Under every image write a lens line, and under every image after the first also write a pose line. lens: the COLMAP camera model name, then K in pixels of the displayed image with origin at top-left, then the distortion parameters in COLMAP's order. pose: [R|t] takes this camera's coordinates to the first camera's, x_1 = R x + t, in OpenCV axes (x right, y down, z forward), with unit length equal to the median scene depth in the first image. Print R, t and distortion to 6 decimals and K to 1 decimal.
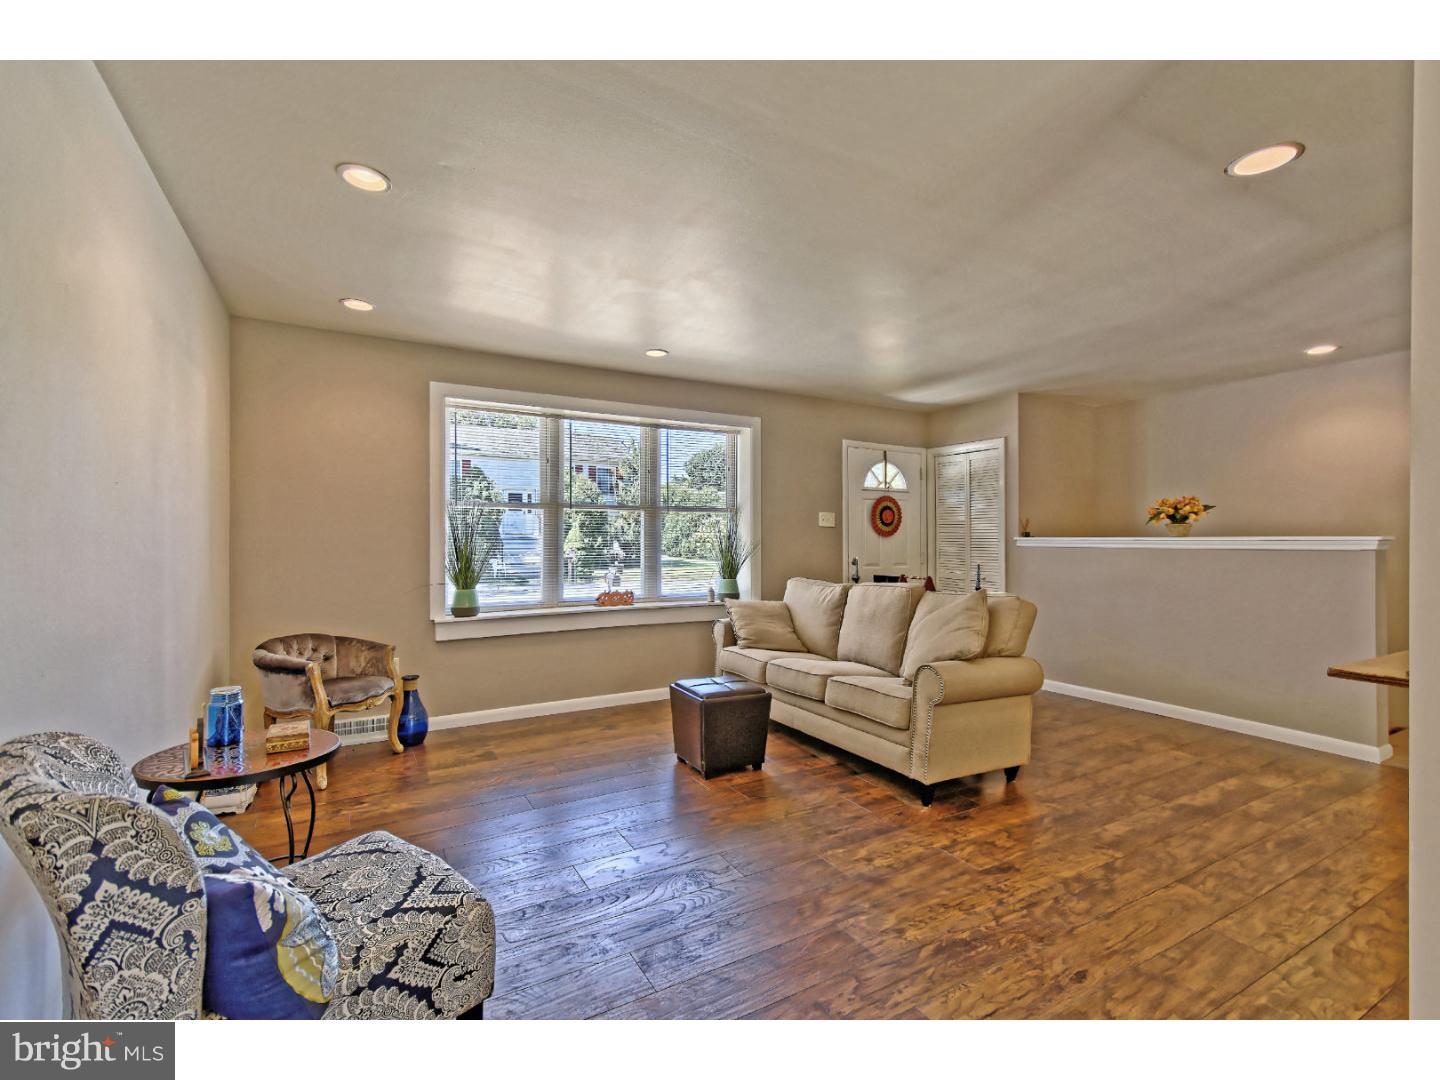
lens RADIAL K [[667.3, 0, 726.3], [0, 667.3, 538.8], [0, 0, 1]] dist [0.011895, 0.000336]
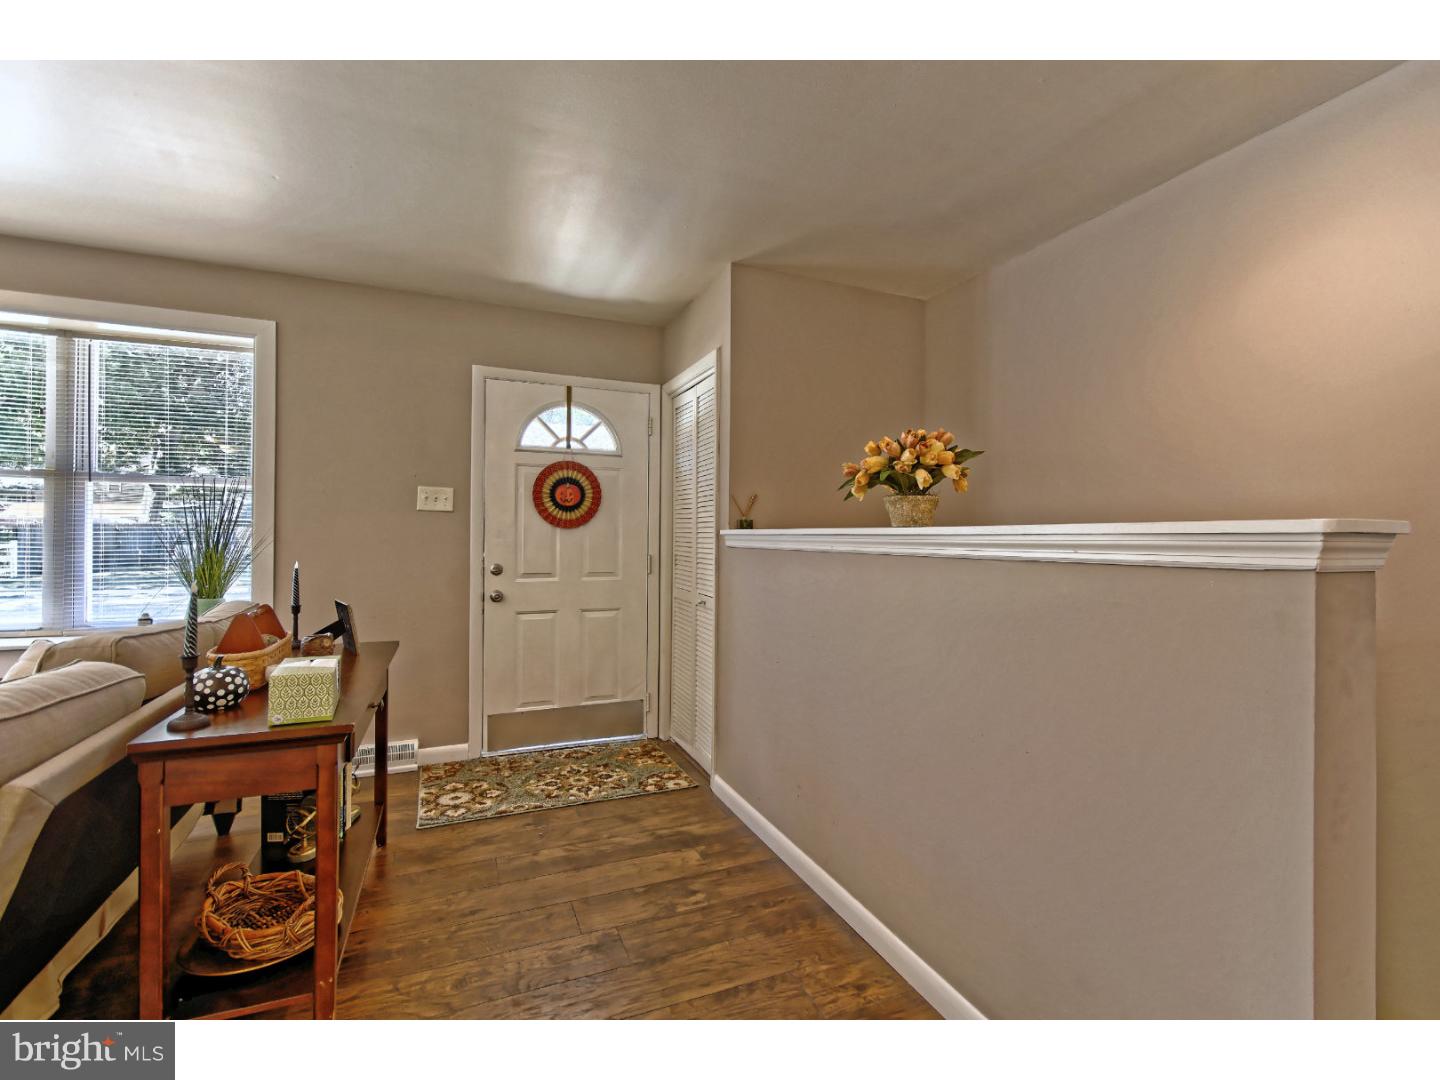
lens RADIAL K [[667.3, 0, 713.6], [0, 667.3, 532.2], [0, 0, 1]] dist [0.011895, 0.000336]
pose [[0.989799, 0.005463, -0.142366, 0.460885], [-0.006214, 0.999969, -0.004830, 0.002250], [0.142335, 0.005666, 0.989802, 0.427093]]
